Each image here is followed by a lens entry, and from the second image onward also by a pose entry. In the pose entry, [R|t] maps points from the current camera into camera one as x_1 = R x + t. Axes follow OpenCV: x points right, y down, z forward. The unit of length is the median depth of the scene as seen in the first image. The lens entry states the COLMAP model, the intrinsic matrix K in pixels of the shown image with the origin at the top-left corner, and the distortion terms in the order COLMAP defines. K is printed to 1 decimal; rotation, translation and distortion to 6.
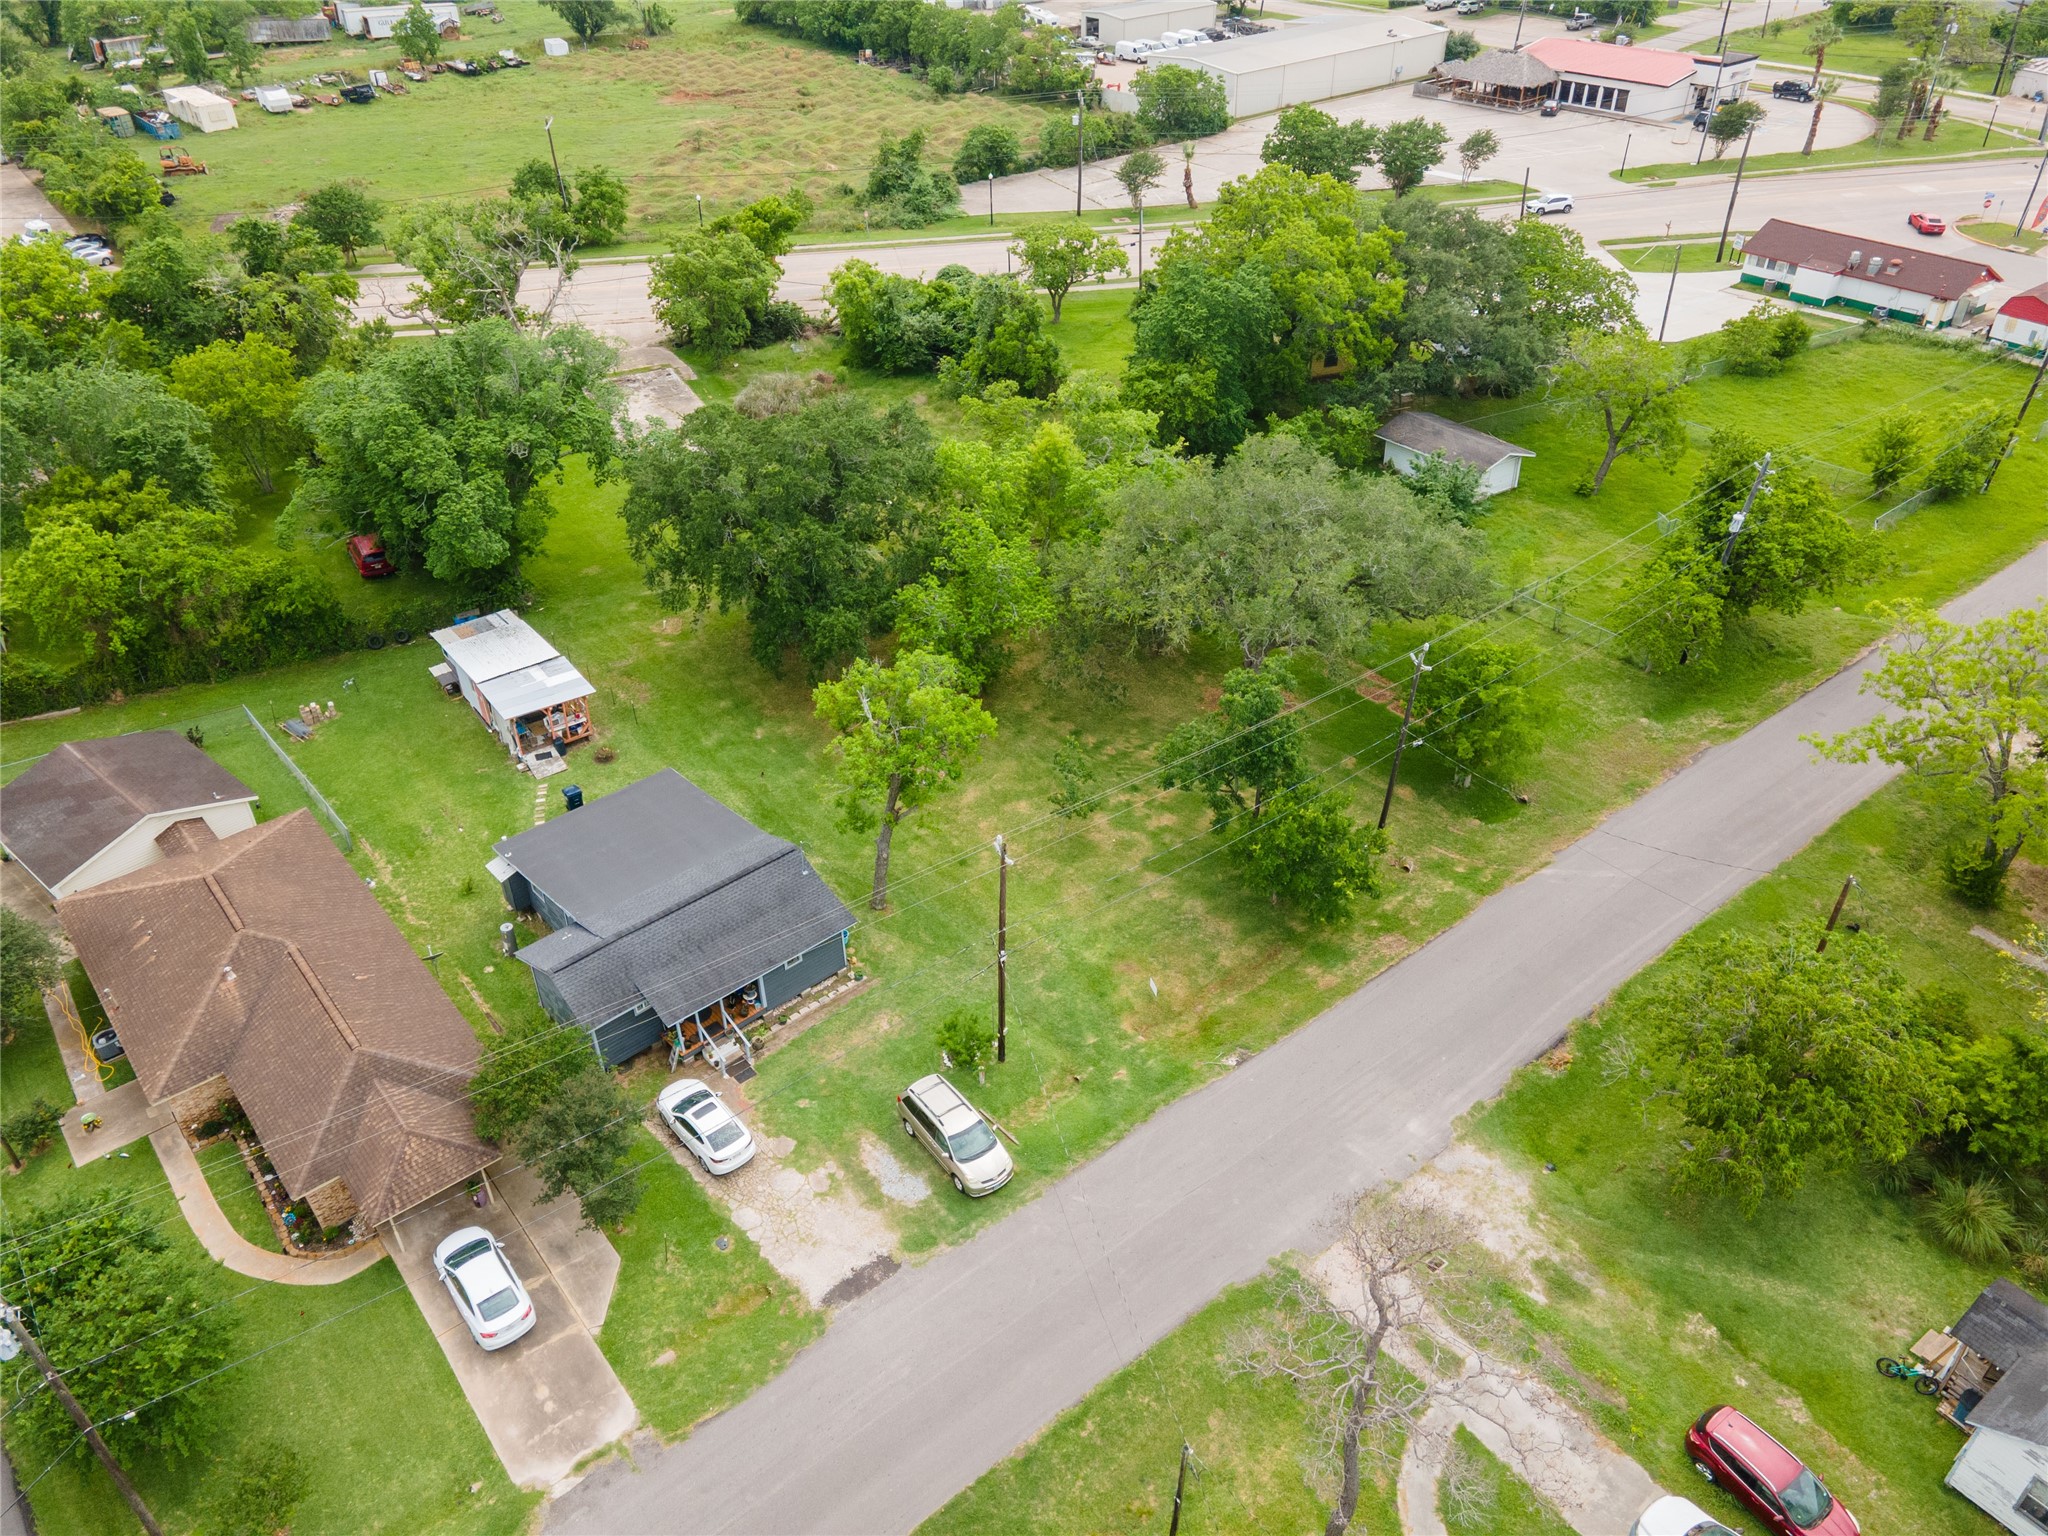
lens RADIAL K [[1487.6, 0, 1018.9], [0, 1487.6, 769.1], [0, 0, 1]] dist [0.037079, 0.023005]
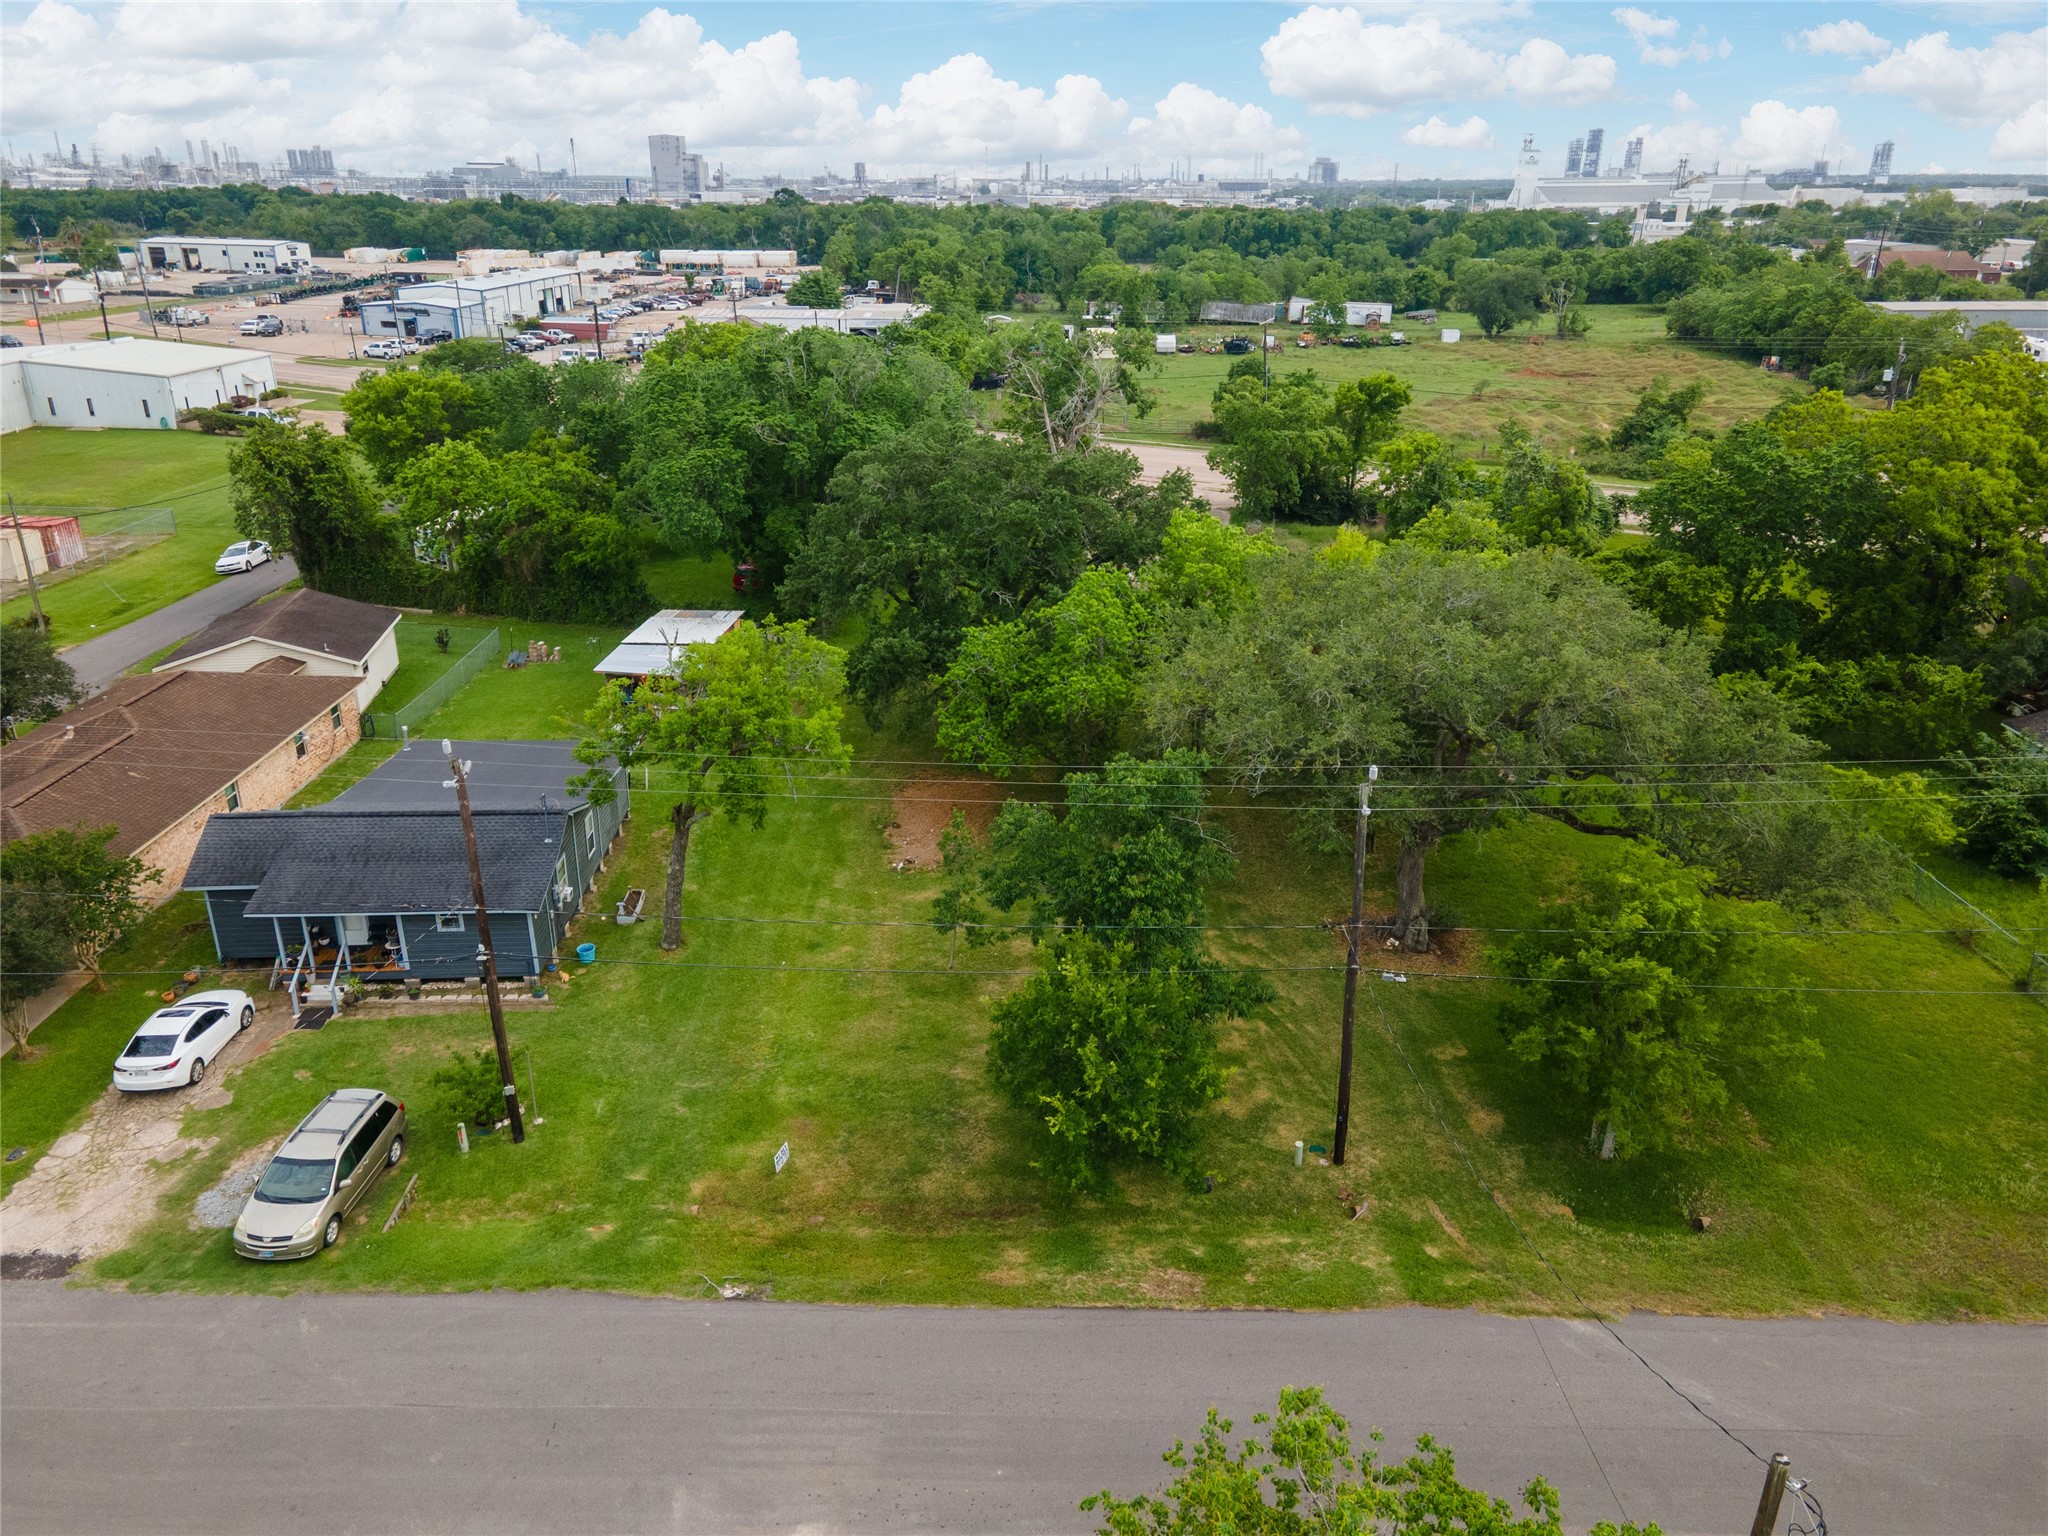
lens RADIAL K [[1487.6, 0, 1020.3], [0, 1487.6, 771.5], [0, 0, 1]] dist [0.037079, 0.023005]
pose [[0.770266, 0.252230, -0.585722, 0.420921], [-0.381599, 0.918180, -0.106433, 0.022058], [0.510952, 0.305493, 0.803493, 0.420496]]
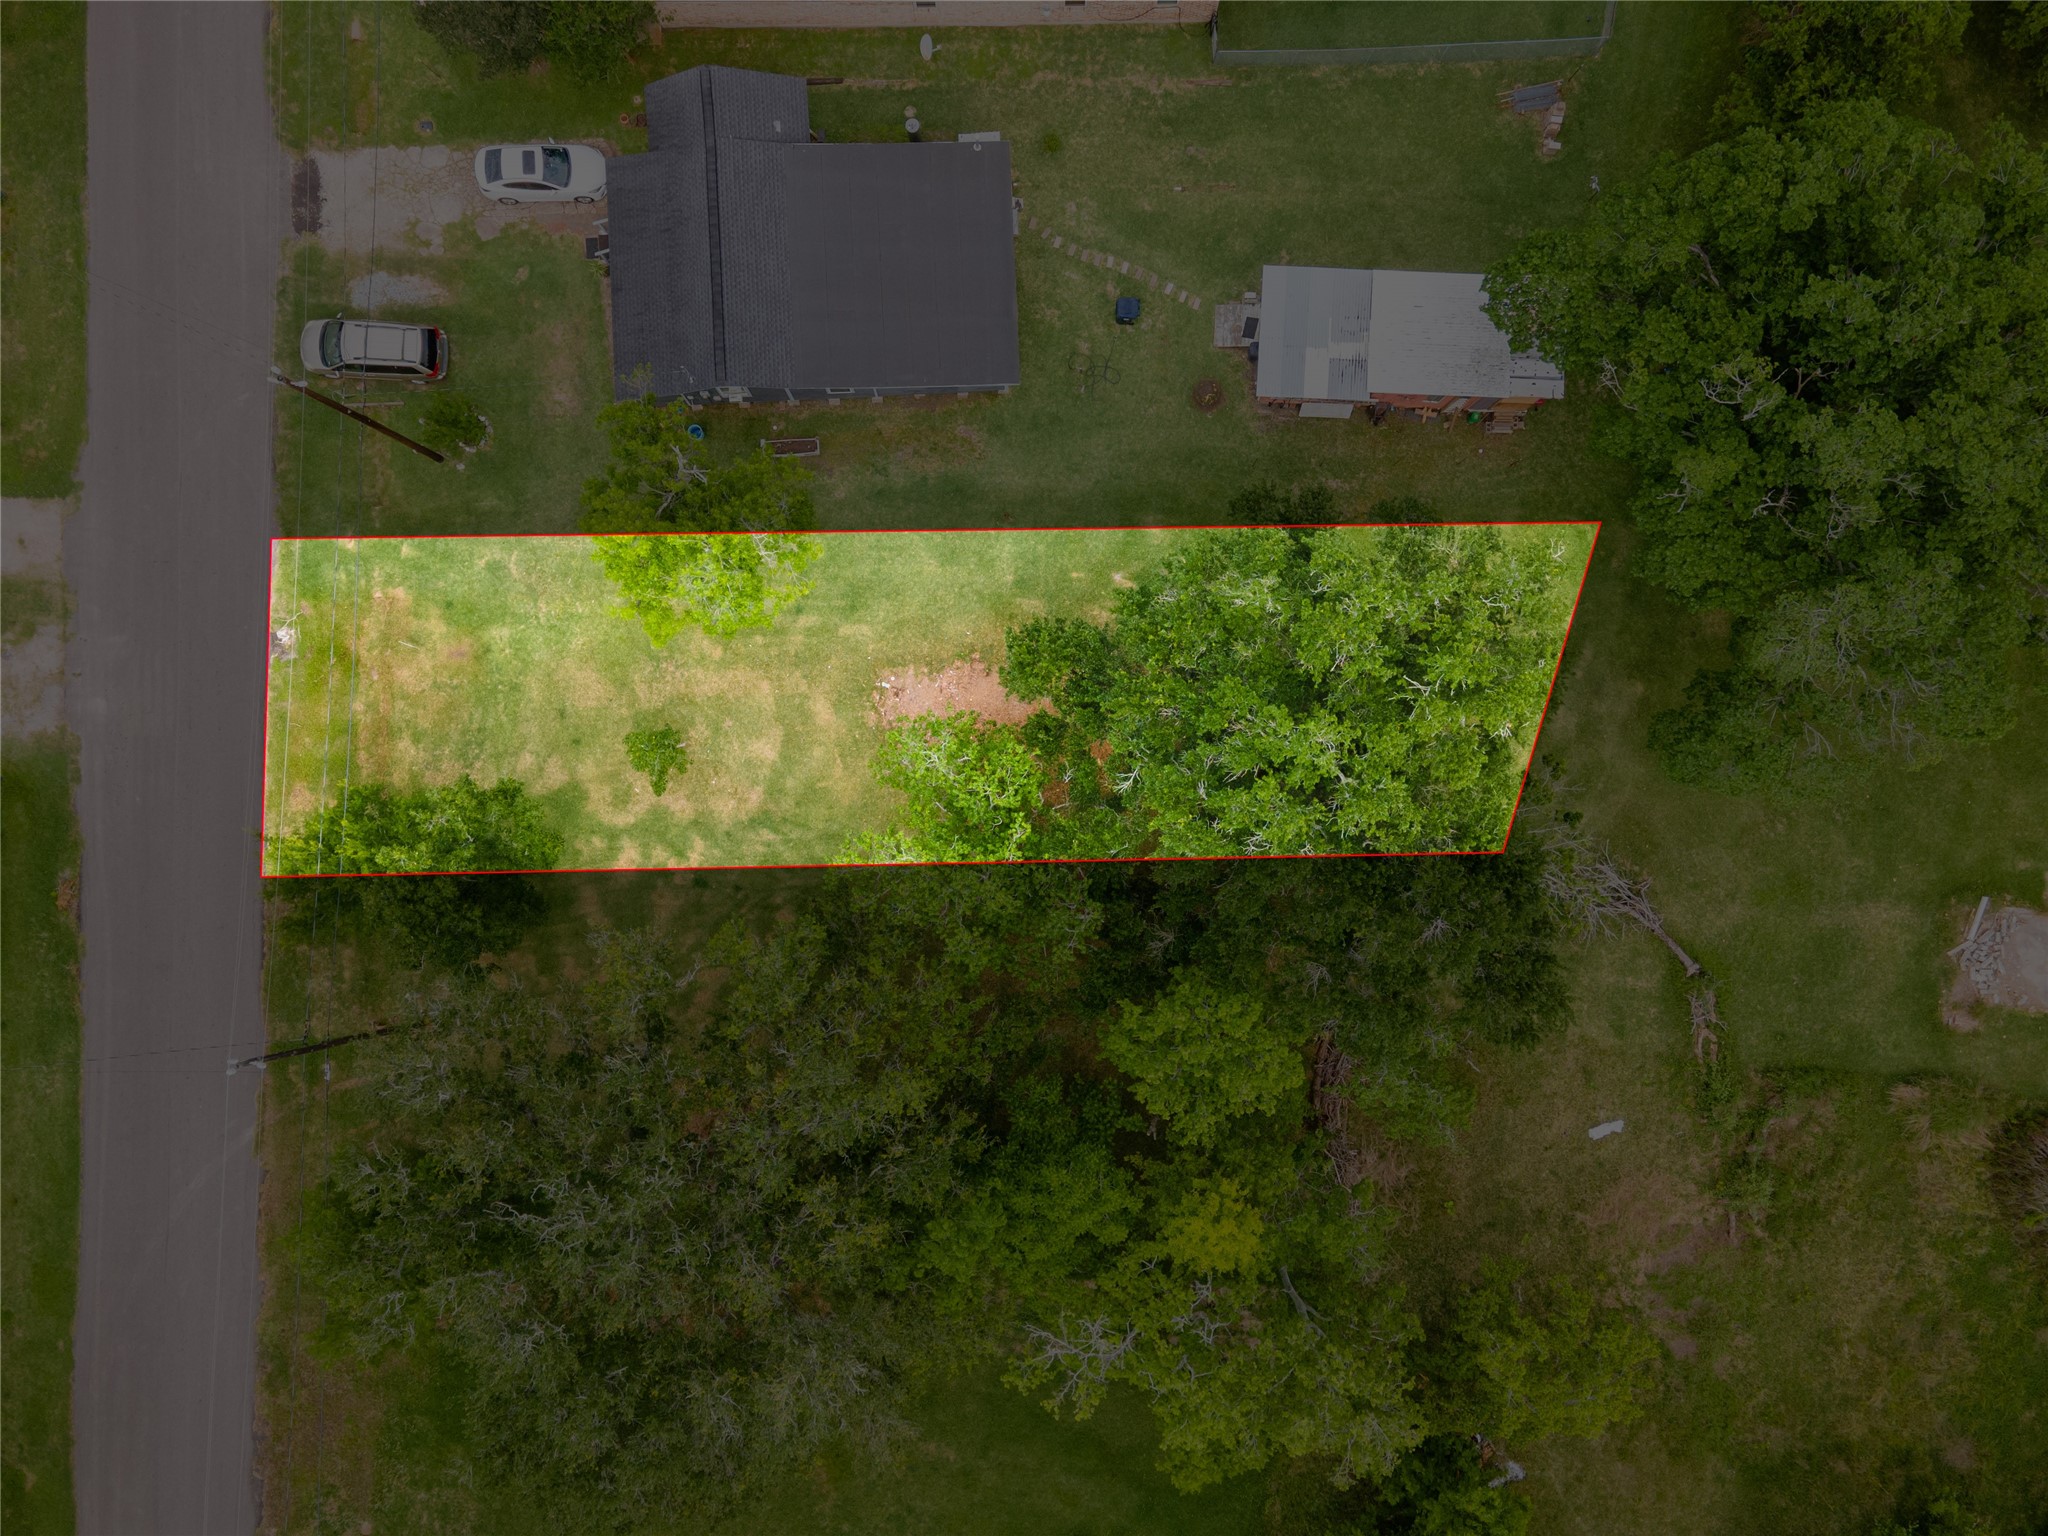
lens RADIAL K [[1487.6, 0, 1019.7], [0, 1487.6, 760.9], [0, 0, 1]] dist [0.037079, 0.023005]
pose [[-0.628973, 0.777366, 0.009763, -0.086372], [-0.439332, -0.365772, 0.820486, -0.689590], [0.641389, 0.511775, 0.571583, 0.634396]]
